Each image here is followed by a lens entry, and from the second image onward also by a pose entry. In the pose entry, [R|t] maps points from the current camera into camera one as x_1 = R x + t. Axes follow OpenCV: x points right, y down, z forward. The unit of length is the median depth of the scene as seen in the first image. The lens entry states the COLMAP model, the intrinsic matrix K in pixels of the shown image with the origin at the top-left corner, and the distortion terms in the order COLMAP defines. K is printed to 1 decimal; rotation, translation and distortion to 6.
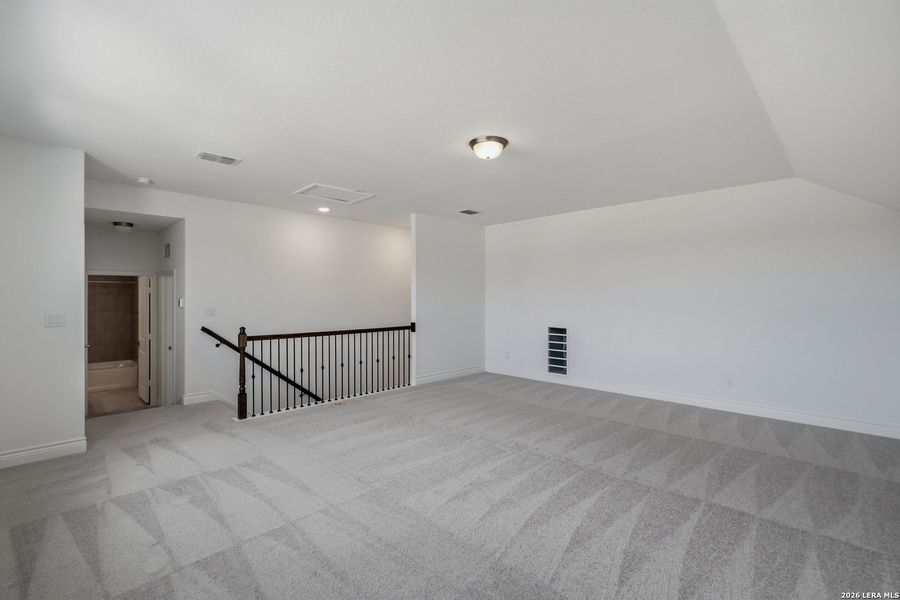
lens RADIAL K [[418.1, 0, 450.0], [0, 418.1, 300.0], [0, 0, 1]] dist [-0.010889, 0.000322]
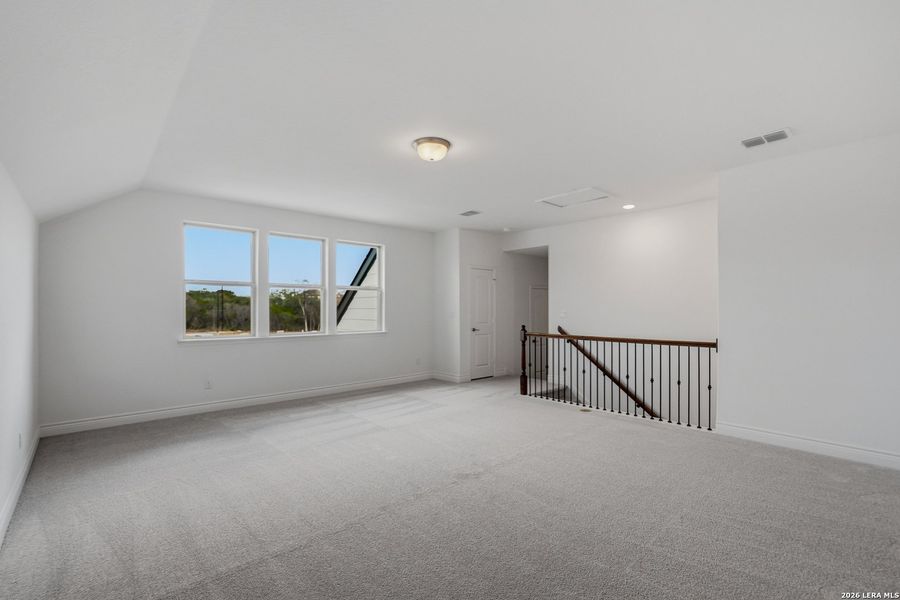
lens RADIAL K [[410.4, 0, 449.7], [0, 410.4, 301.8], [0, 0, 1]] dist [-0.009915, 0.001087]
pose [[-0.085858, -0.006075, -0.996289, 0.638220], [0.005667, 0.999962, -0.006586, -0.001186], [0.996291, -0.006211, -0.085820, 0.686657]]
